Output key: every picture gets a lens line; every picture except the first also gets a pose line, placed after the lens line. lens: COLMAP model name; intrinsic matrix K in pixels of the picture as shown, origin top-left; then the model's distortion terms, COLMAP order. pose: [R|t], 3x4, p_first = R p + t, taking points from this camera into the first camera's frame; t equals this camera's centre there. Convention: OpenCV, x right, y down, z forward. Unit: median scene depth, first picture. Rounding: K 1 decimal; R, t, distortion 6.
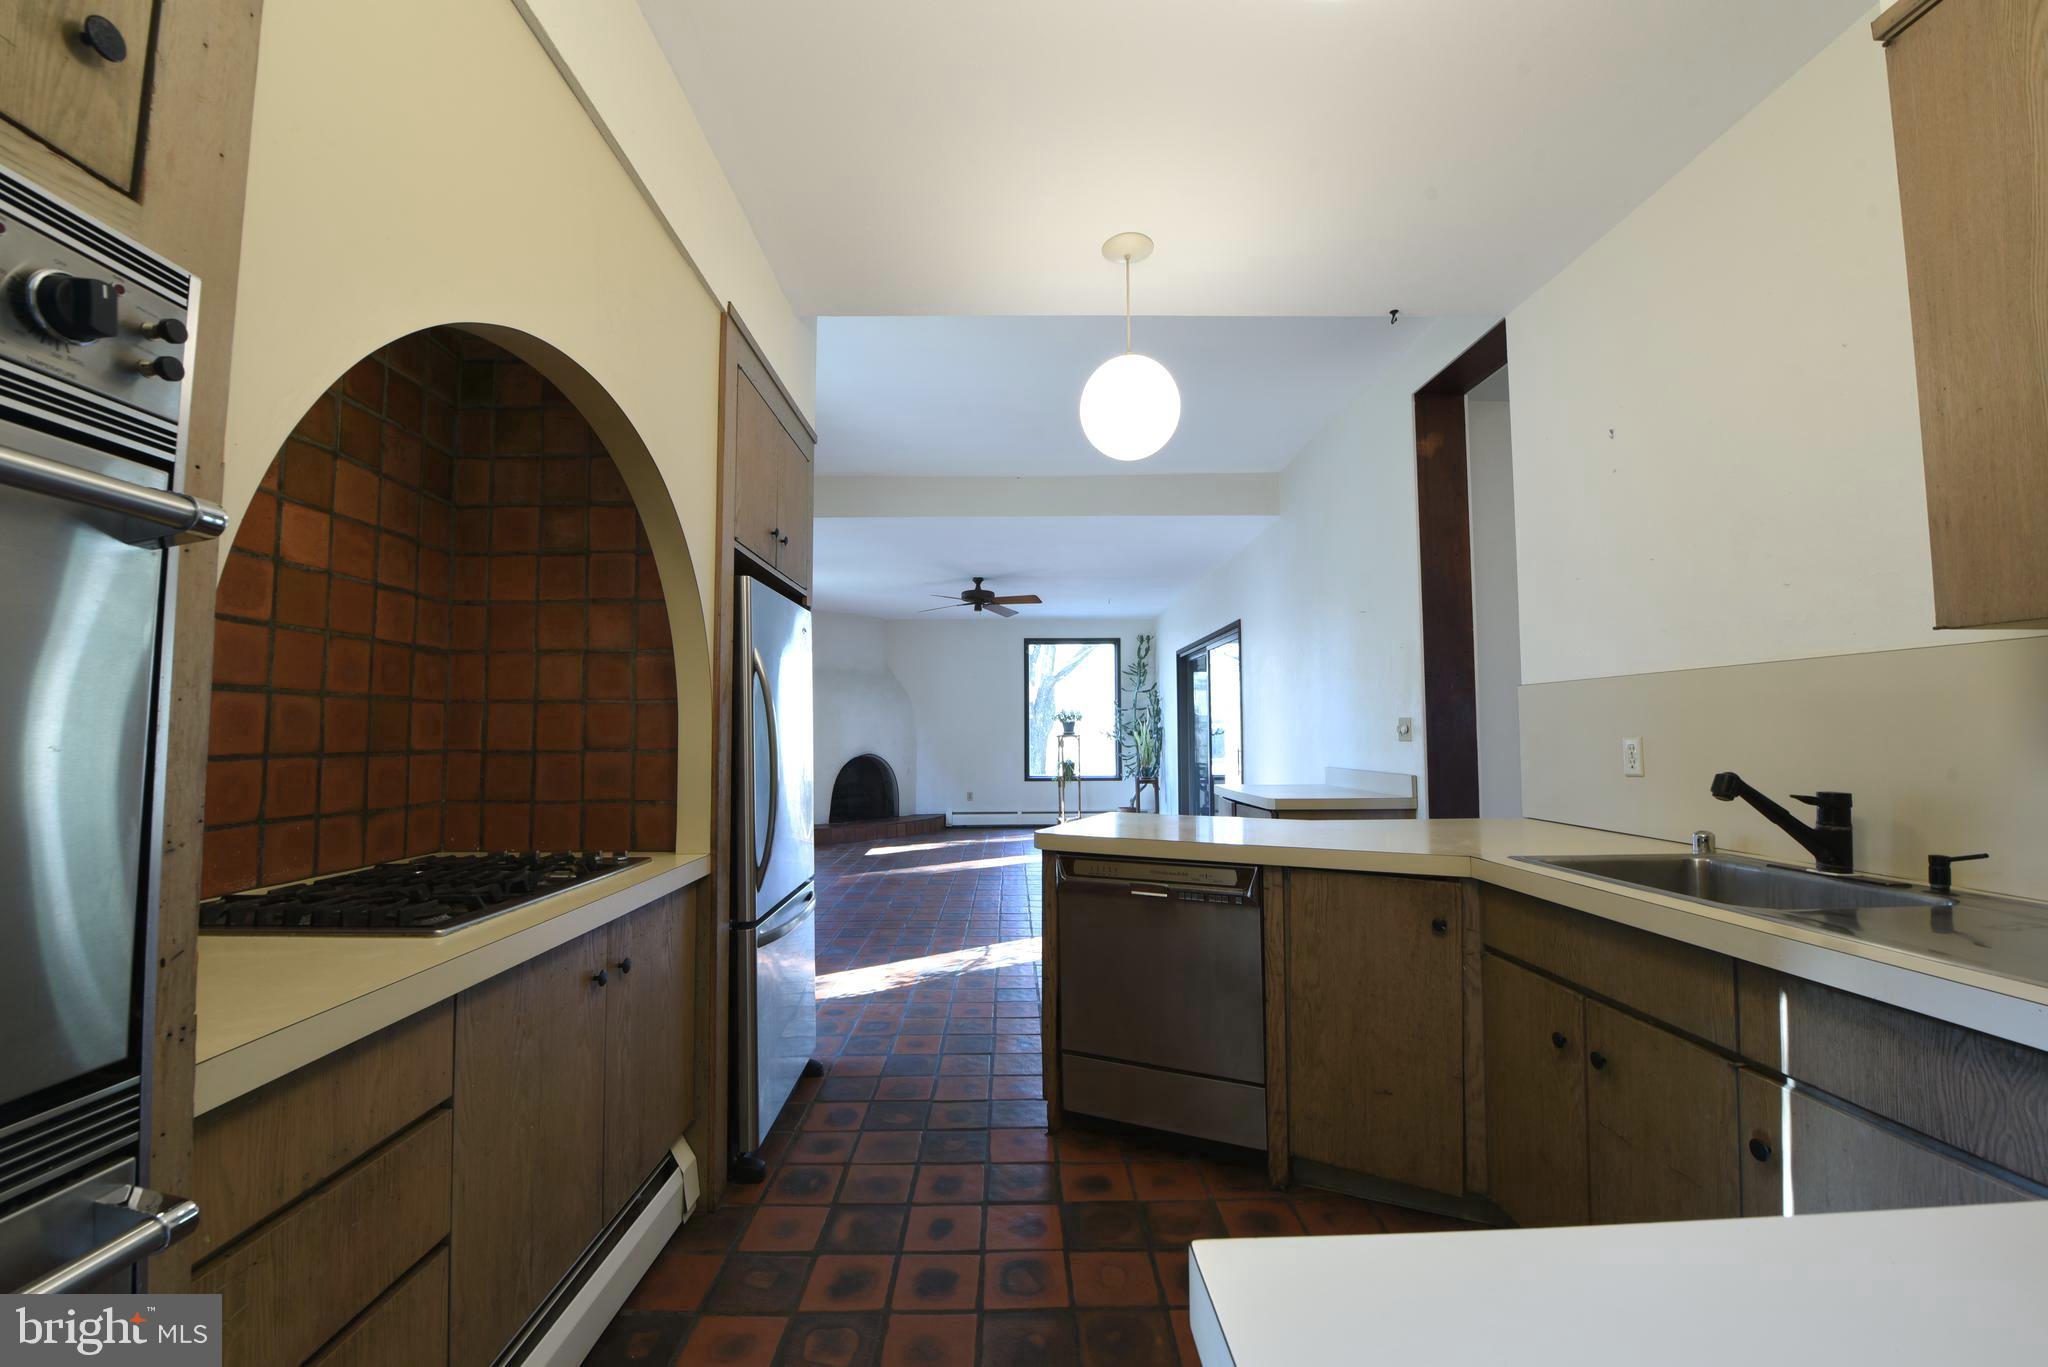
lens RADIAL K [[815.3, 0, 1025.1], [0, 815.3, 686.7], [0, 0, 1]] dist [-0.017634, -0.001769]
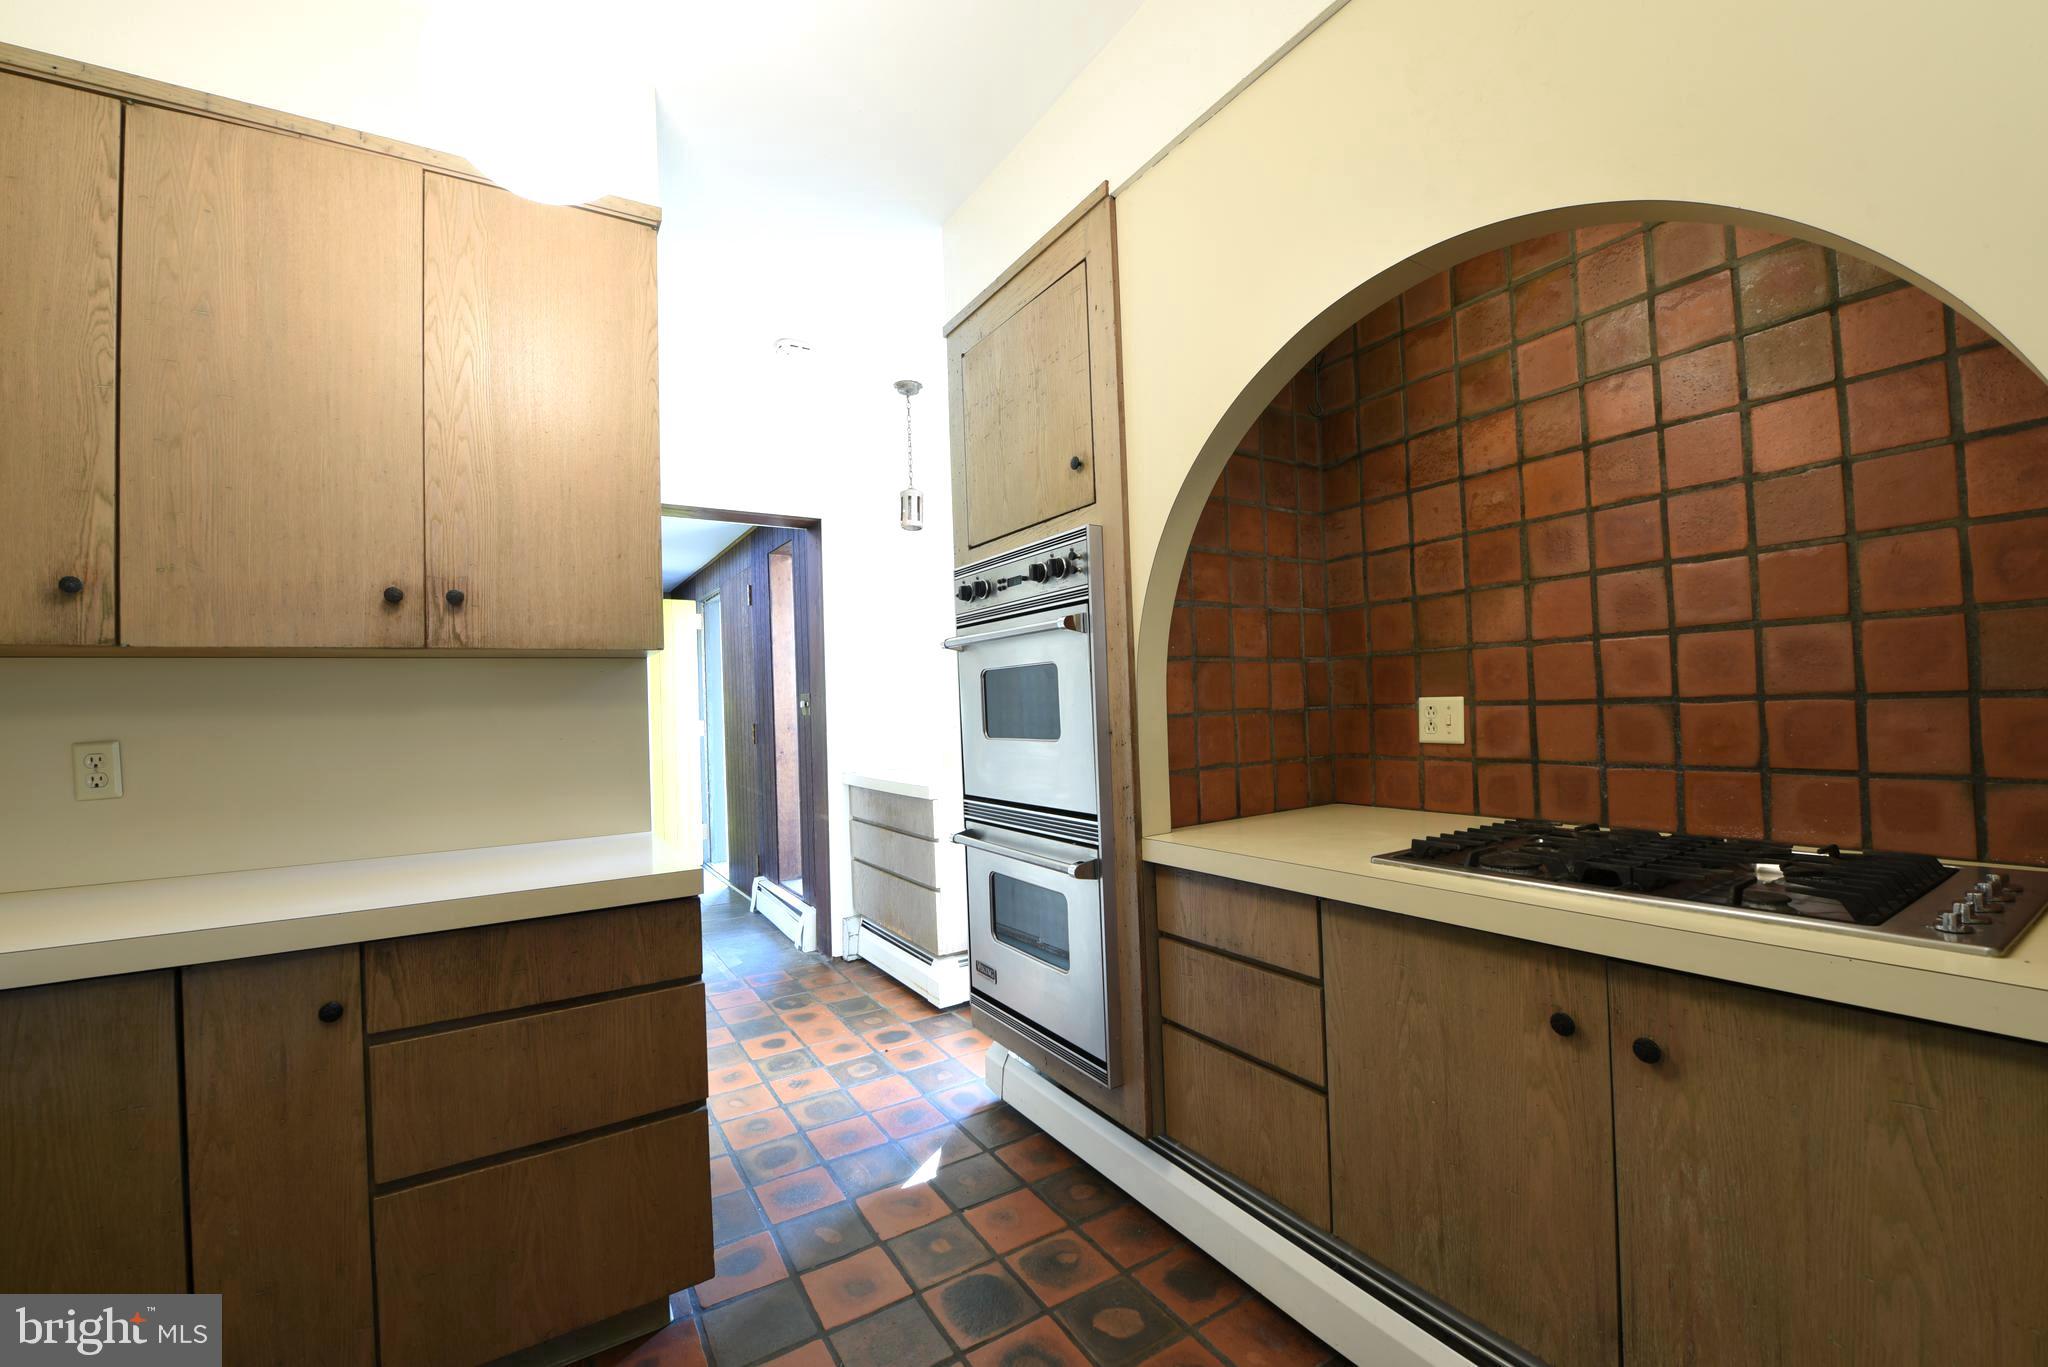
lens RADIAL K [[815.3, 0, 1024.0], [0, 815.3, 684.9], [0, 0, 1]] dist [-0.017634, -0.001769]
pose [[-0.855715, 0.017959, -0.517136, 0.226688], [0.068102, 0.994613, -0.078149, 0.085746], [0.512947, -0.102091, -0.852328, 1.327226]]
